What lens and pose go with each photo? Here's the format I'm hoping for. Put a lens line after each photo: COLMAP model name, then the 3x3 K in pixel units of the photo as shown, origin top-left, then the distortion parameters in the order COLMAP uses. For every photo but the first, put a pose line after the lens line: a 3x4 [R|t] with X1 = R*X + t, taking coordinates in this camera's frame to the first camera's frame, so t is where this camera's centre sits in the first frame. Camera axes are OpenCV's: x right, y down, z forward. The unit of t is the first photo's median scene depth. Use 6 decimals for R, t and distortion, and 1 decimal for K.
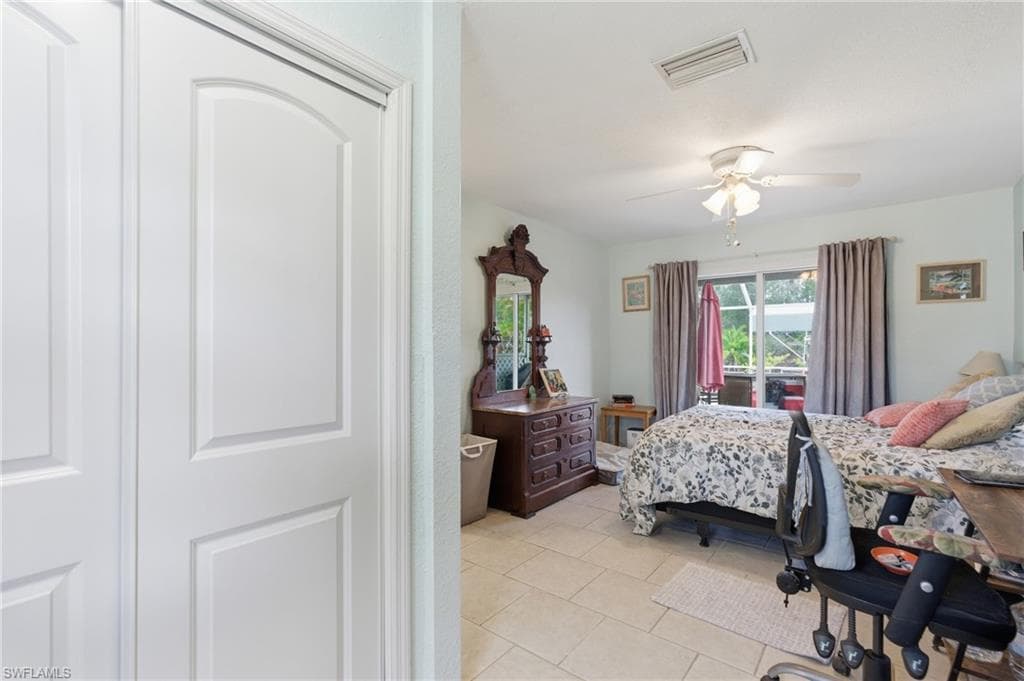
lens RADIAL K [[462.6, 0, 511.4], [0, 462.6, 345.4], [0, 0, 1]] dist [-0.002053, 0.001182]
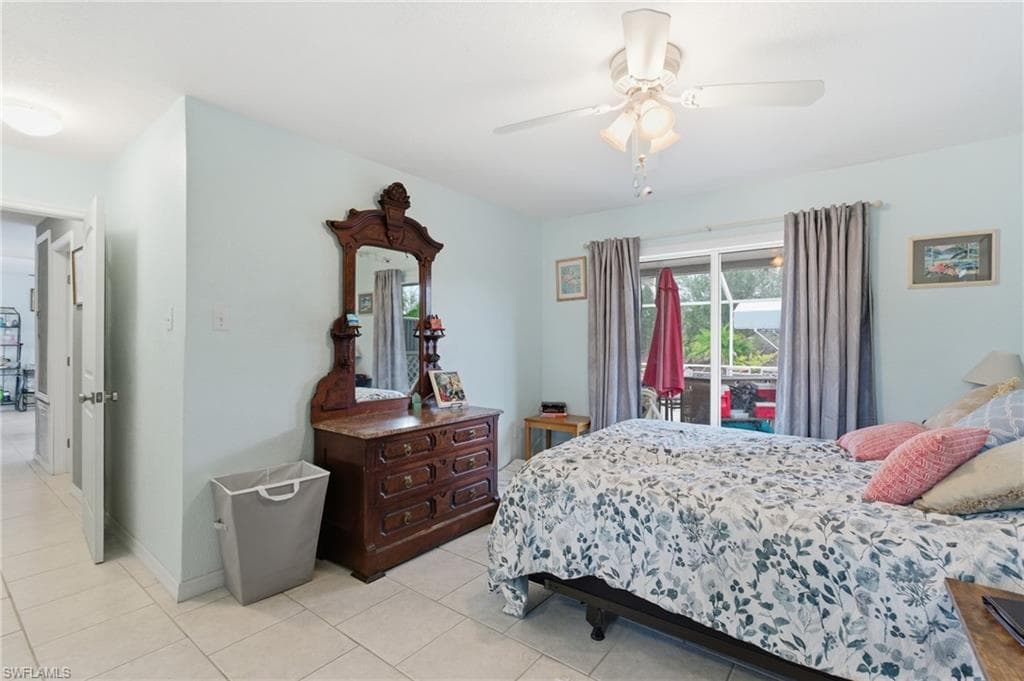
lens RADIAL K [[462.6, 0, 513.2], [0, 462.6, 339.9], [0, 0, 1]] dist [-0.002053, 0.001182]
pose [[0.999890, 0.005201, 0.013919, 0.228141], [-0.005139, 0.999977, -0.004538, 0.001090], [-0.013942, 0.004466, 0.999893, 0.261149]]
